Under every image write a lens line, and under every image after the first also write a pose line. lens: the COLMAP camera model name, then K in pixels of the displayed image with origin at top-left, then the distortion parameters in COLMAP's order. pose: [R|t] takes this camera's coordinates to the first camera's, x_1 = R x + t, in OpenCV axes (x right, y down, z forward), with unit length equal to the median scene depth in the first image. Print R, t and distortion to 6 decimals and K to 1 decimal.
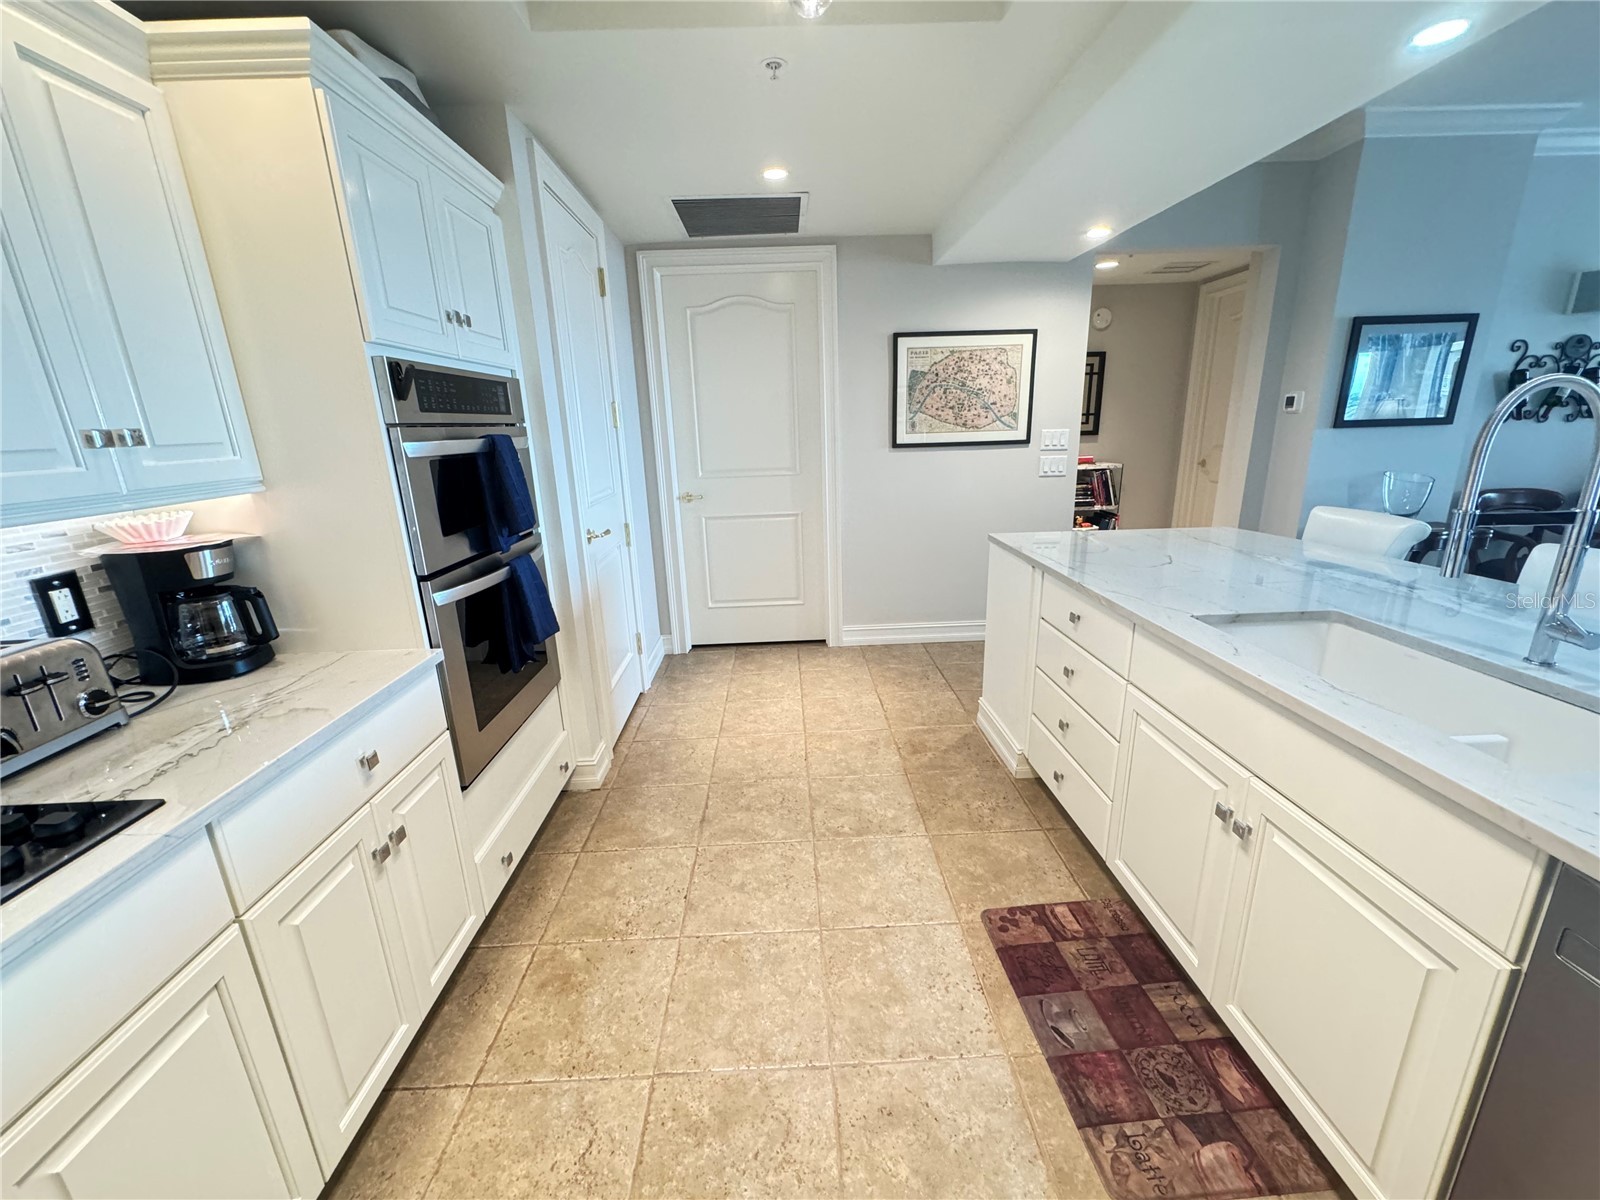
lens RADIAL K [[644.0, 0, 800.0], [0, 644.0, 600.0], [0, 0, 1]] dist [0.001746, 0.000297]
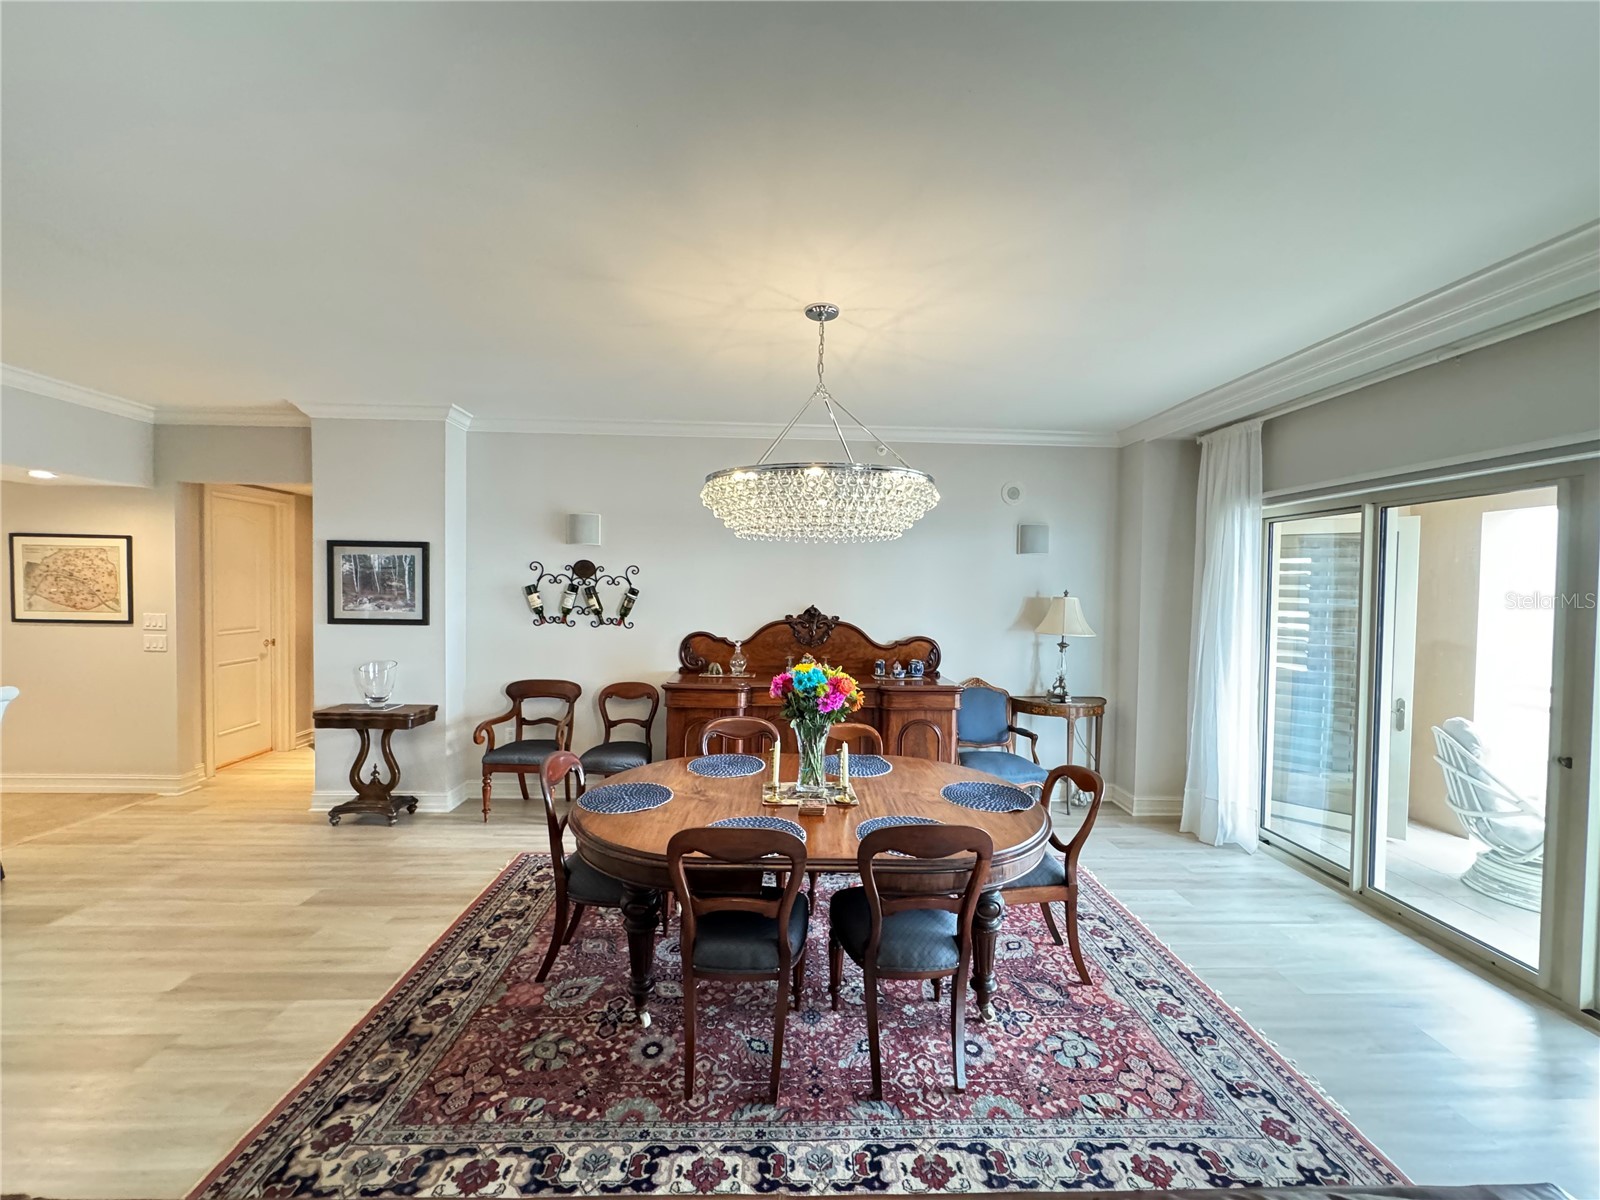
lens RADIAL K [[644.0, 0, 800.0], [0, 644.0, 600.0], [0, 0, 1]] dist [0.001746, 0.000297]
pose [[0.998864, 0.047593, 0.002431, 1.632182], [-0.045547, 0.968432, -0.245081, -0.046678], [-0.014018, 0.244692, 0.969499, -0.207841]]
